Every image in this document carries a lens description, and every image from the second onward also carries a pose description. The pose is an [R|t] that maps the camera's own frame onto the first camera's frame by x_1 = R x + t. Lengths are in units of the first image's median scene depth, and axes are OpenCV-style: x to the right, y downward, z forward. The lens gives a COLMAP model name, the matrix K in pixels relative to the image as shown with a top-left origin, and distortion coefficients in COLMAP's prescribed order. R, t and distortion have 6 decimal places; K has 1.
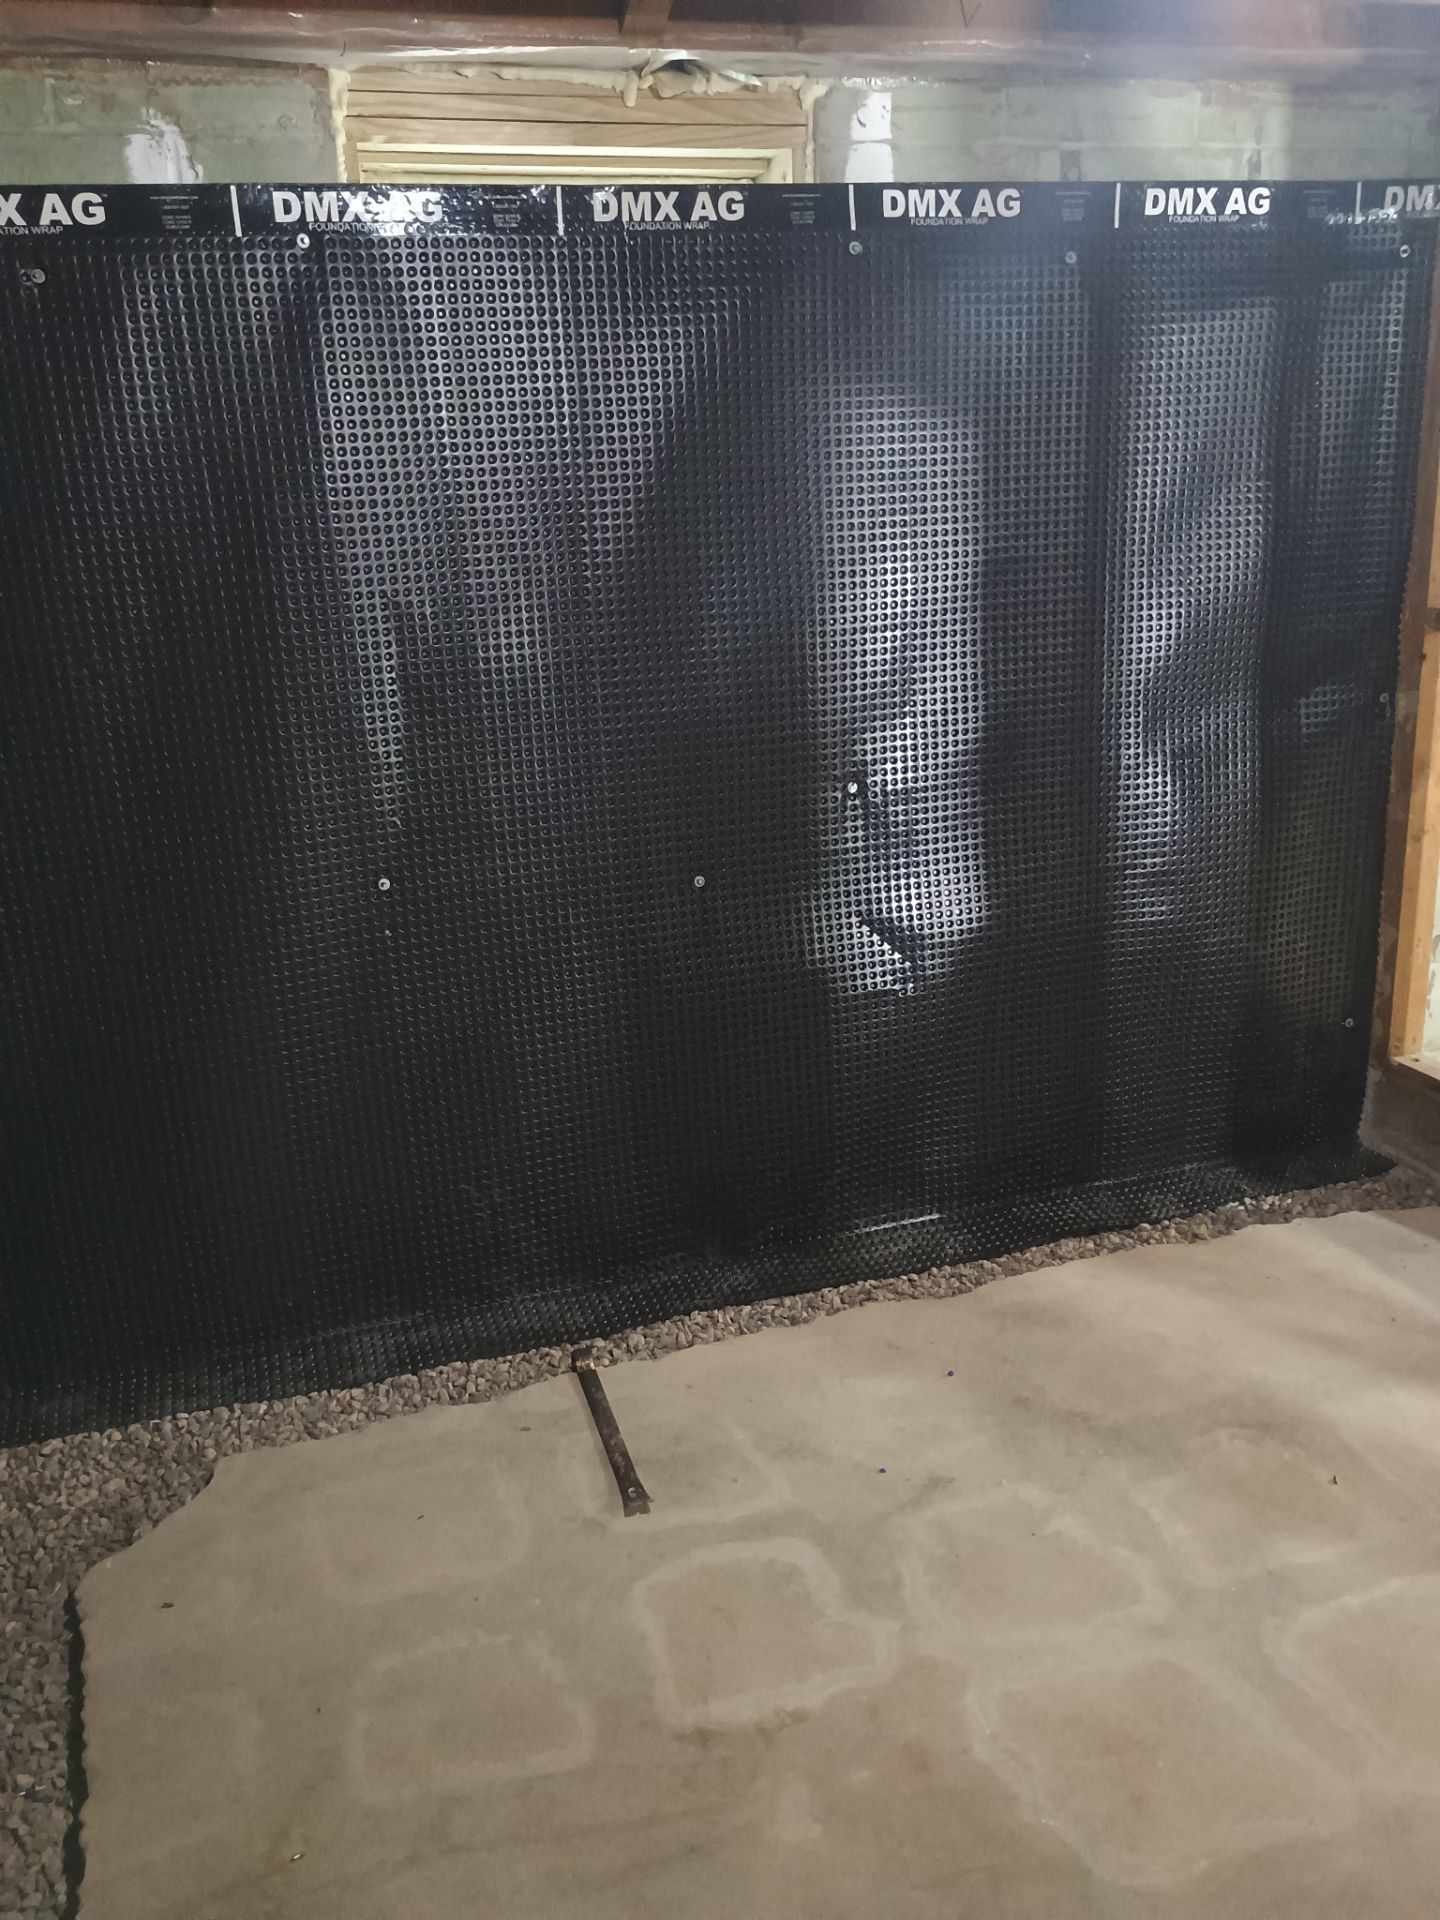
lens RADIAL K [[1646.8, 0, 711.8], [0, 1646.8, 969.4], [0, 0, 1]] dist [0.051622, -0.079902]
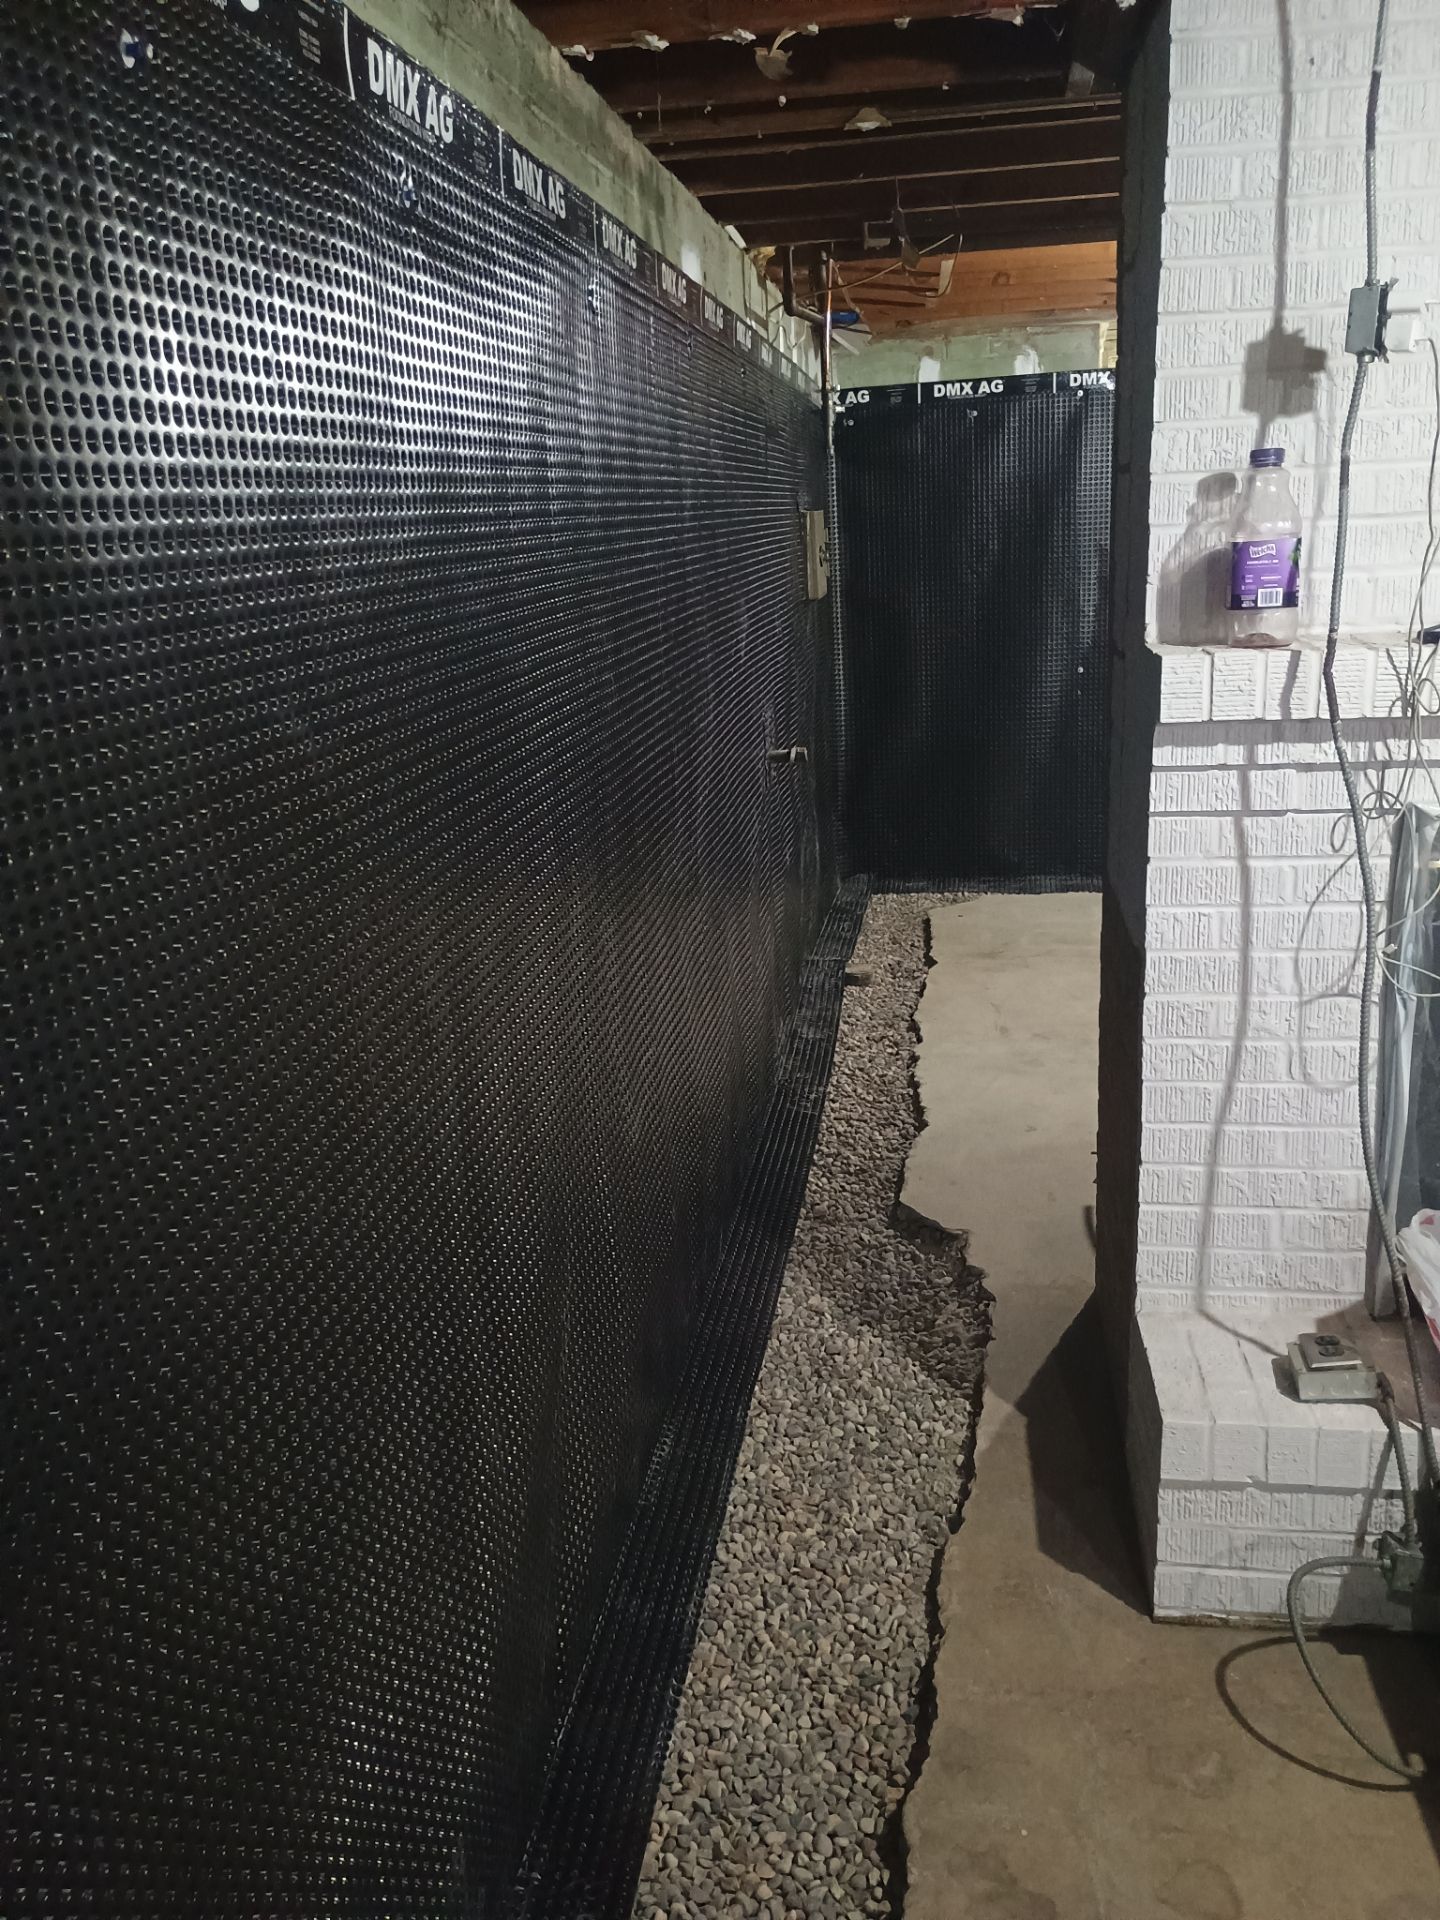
lens RADIAL K [[1646.8, 0, 709.6], [0, 1646.8, 969.5], [0, 0, 1]] dist [0.051622, -0.079902]
pose [[0.896532, 0.121422, -0.426014, 0.380728], [-0.121641, 0.992212, 0.026810, 0.376117], [0.425951, 0.027785, 0.904319, -1.323574]]
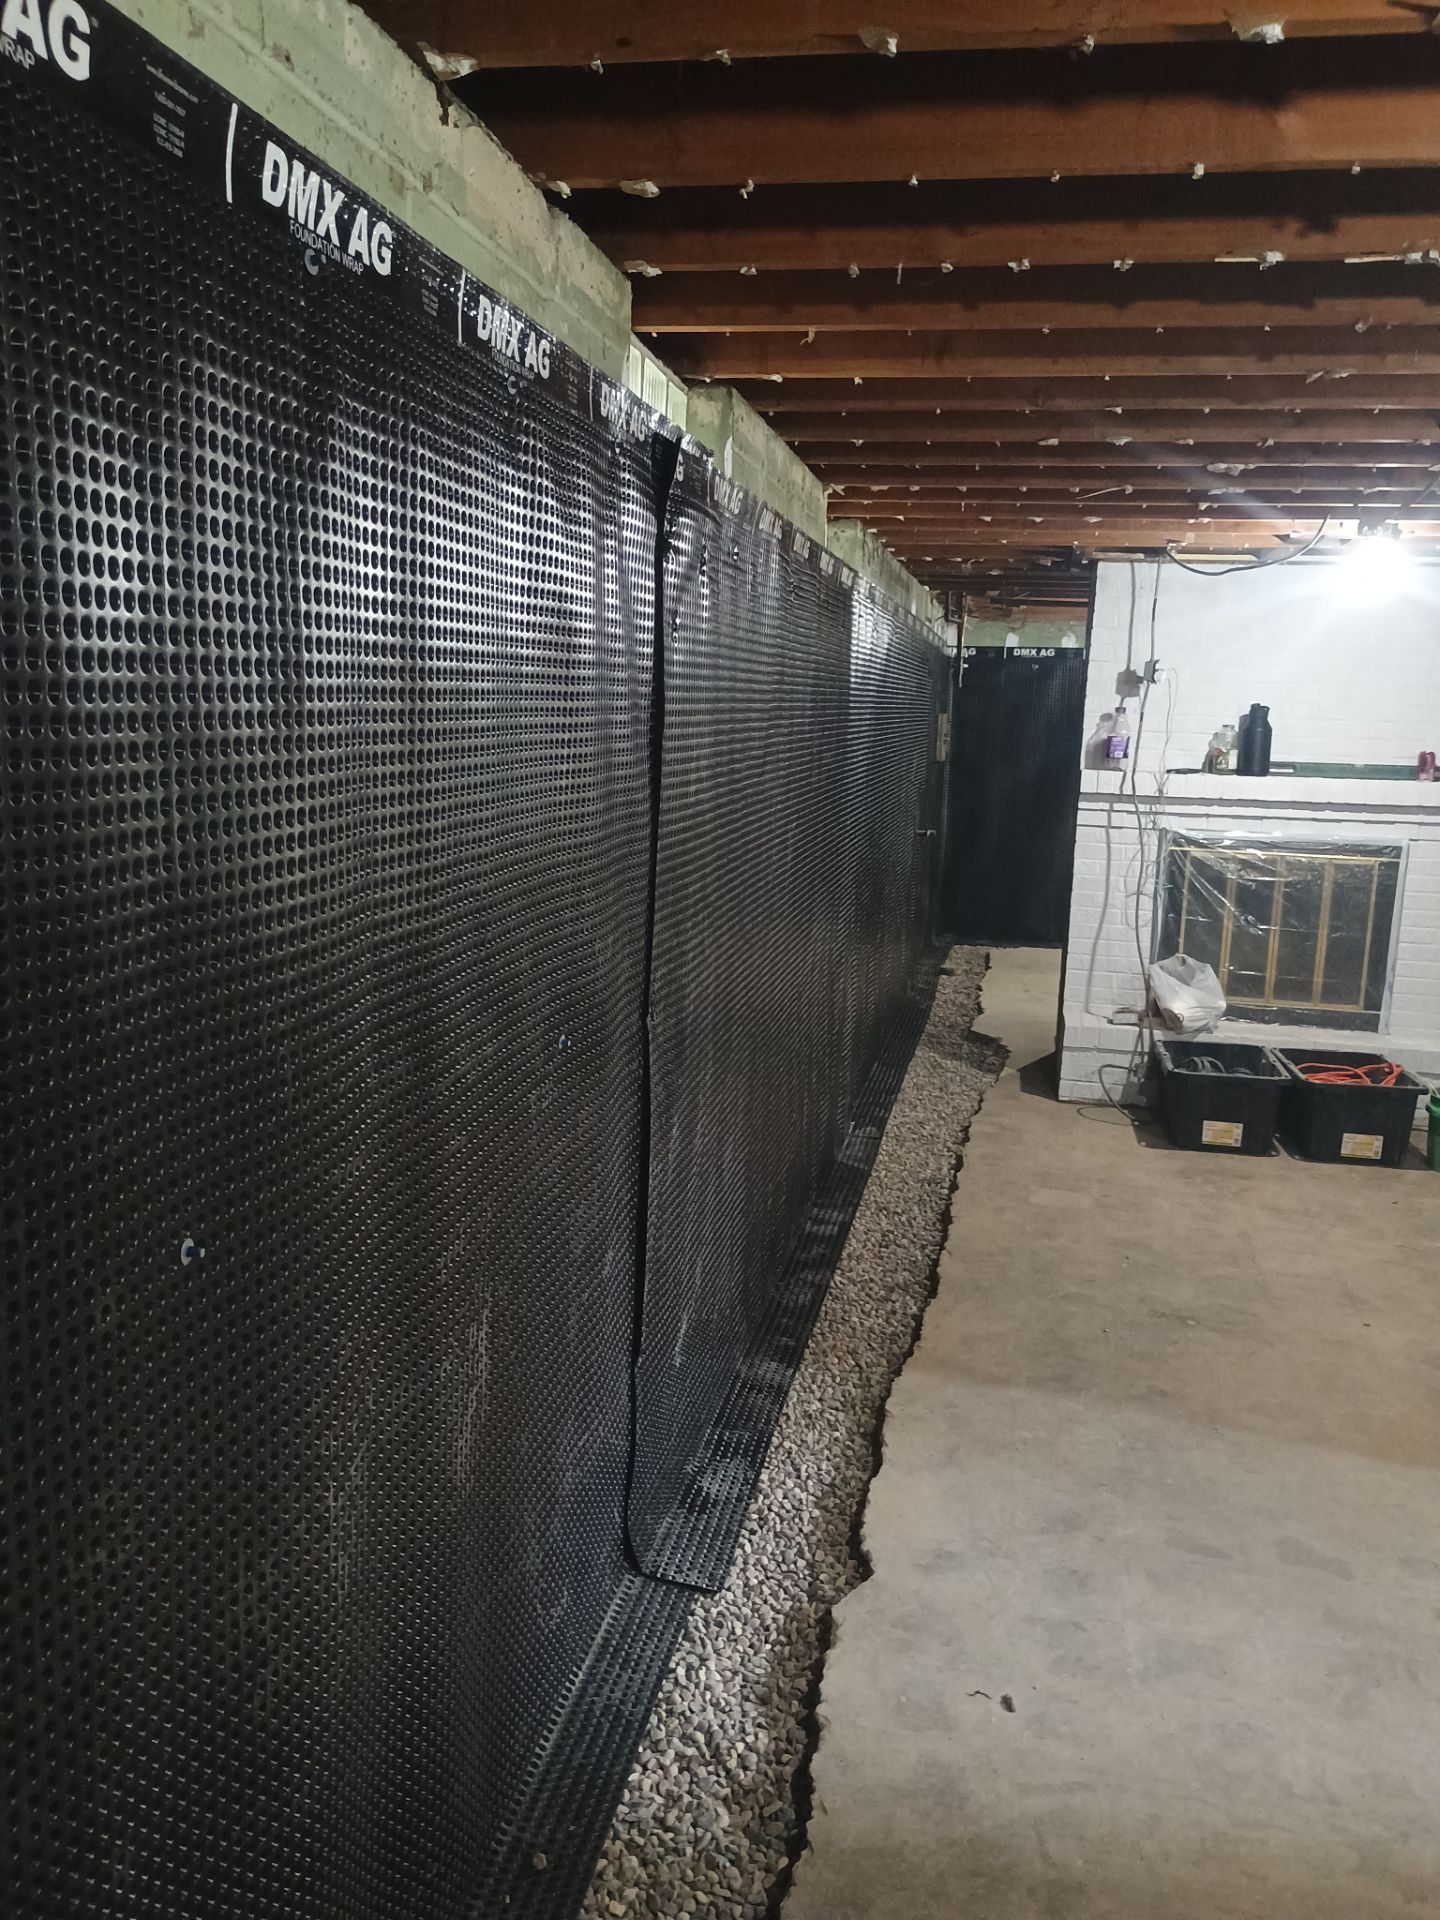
lens RADIAL K [[1646.8, 0, 720.2], [0, 1646.8, 944.4], [0, 0, 1]] dist [0.051622, -0.079902]
pose [[0.873861, 0.147886, -0.463138, 0.893439], [-0.213397, 0.972617, -0.092074, 0.788749], [0.436839, 0.179292, 0.881491, -2.774621]]
